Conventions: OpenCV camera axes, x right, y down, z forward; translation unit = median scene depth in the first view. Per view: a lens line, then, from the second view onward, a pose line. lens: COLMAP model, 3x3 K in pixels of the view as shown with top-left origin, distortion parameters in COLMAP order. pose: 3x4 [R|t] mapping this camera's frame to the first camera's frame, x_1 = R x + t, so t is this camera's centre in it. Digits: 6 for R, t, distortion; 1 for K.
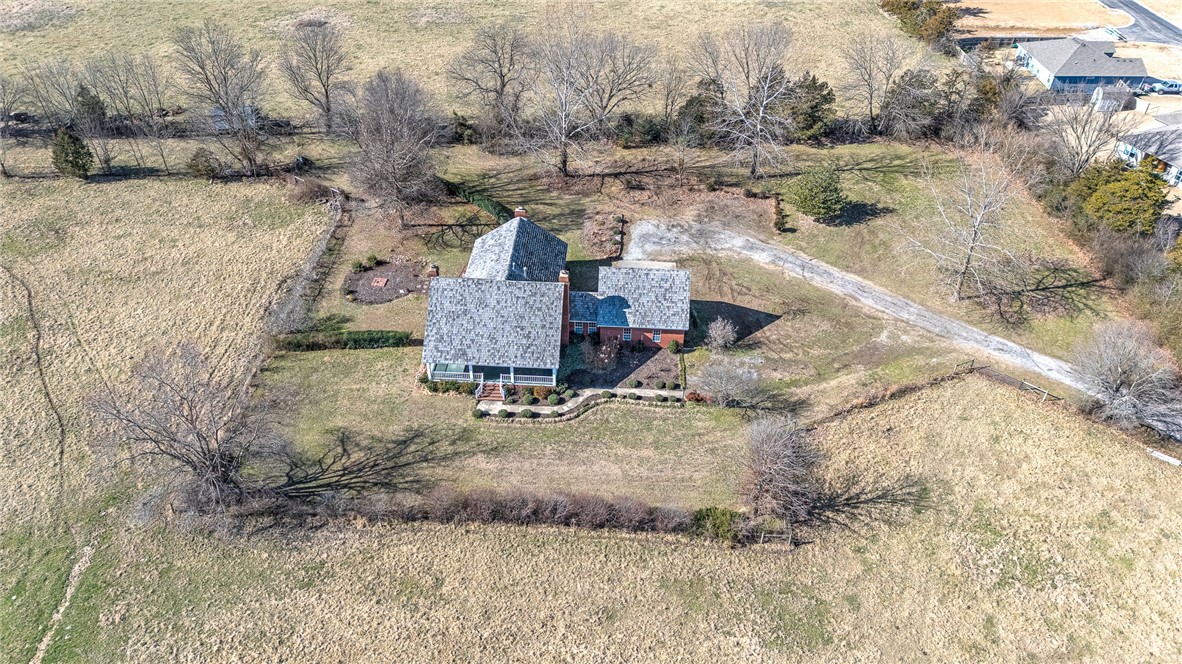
lens RADIAL K [[865.8, 0, 587.4], [0, 865.8, 334.5], [0, 0, 1]] dist [0.054567, -0.043572]
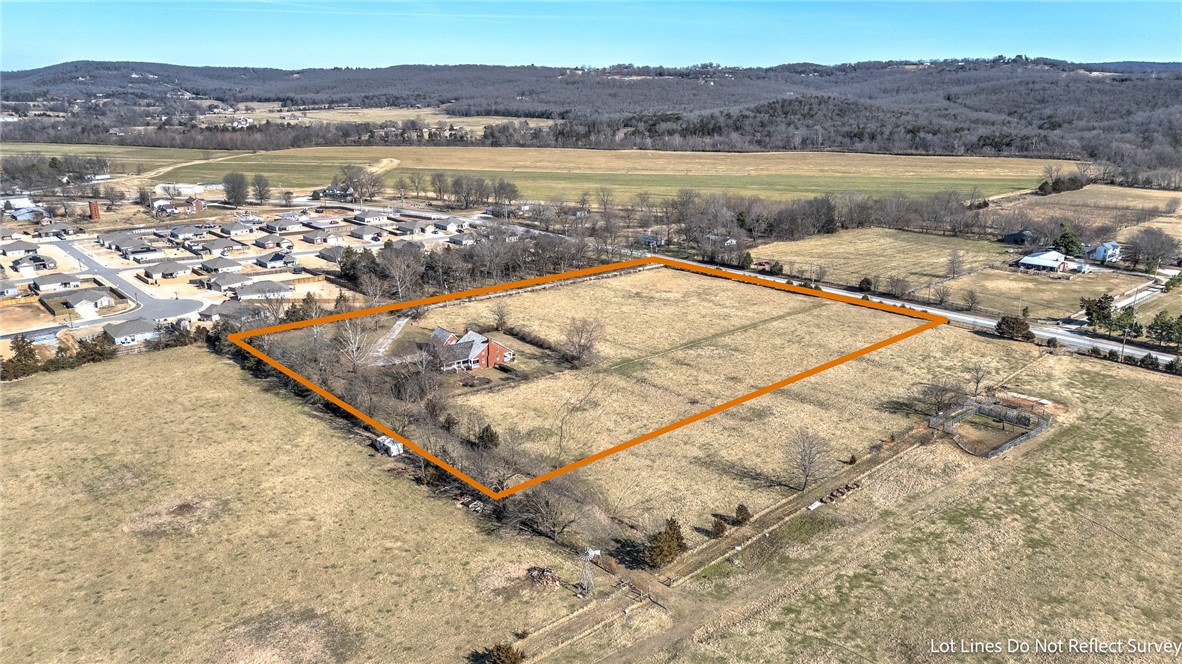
lens RADIAL K [[865.8, 0, 590.8], [0, 865.8, 339.1], [0, 0, 1]] dist [0.054567, -0.043572]
pose [[-0.630011, -0.236194, 0.739796, -2.285883], [0.467748, 0.645032, 0.604273, -1.502273], [-0.619918, 0.726737, -0.295898, 1.466739]]
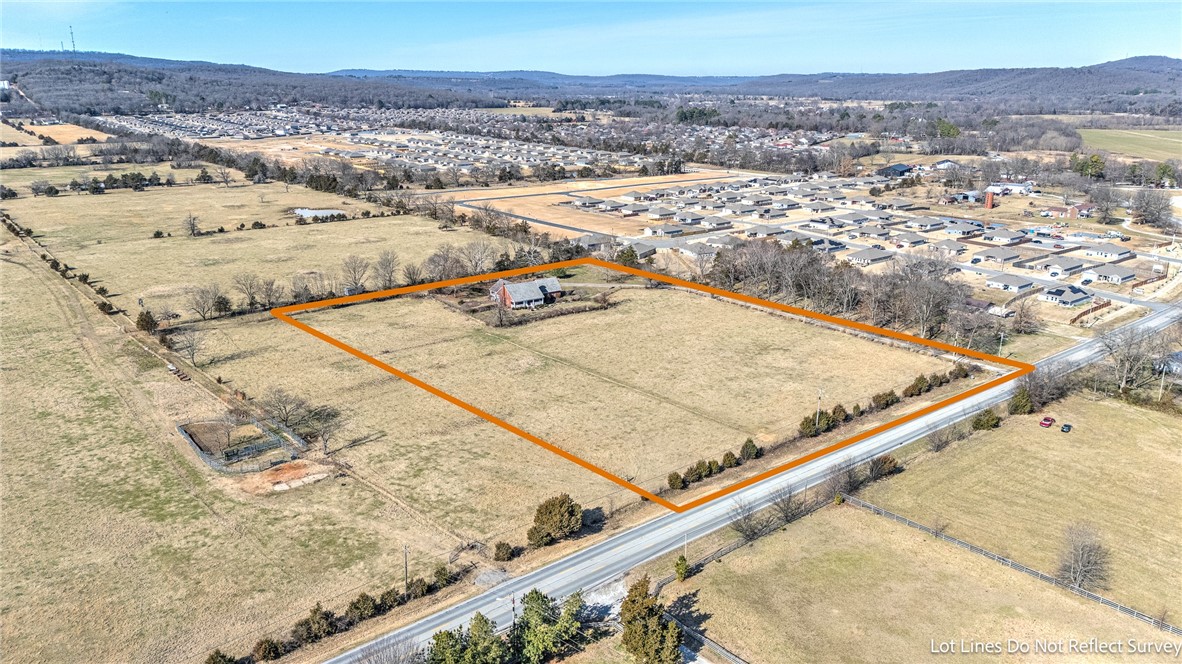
lens RADIAL K [[865.8, 0, 592.8], [0, 865.8, 323.0], [0, 0, 1]] dist [0.054567, -0.043572]
pose [[0.788070, -0.178363, 0.589179, -1.863703], [0.381754, 0.892437, -0.240456, 0.996507], [-0.482917, 0.414418, 0.771394, -1.776482]]
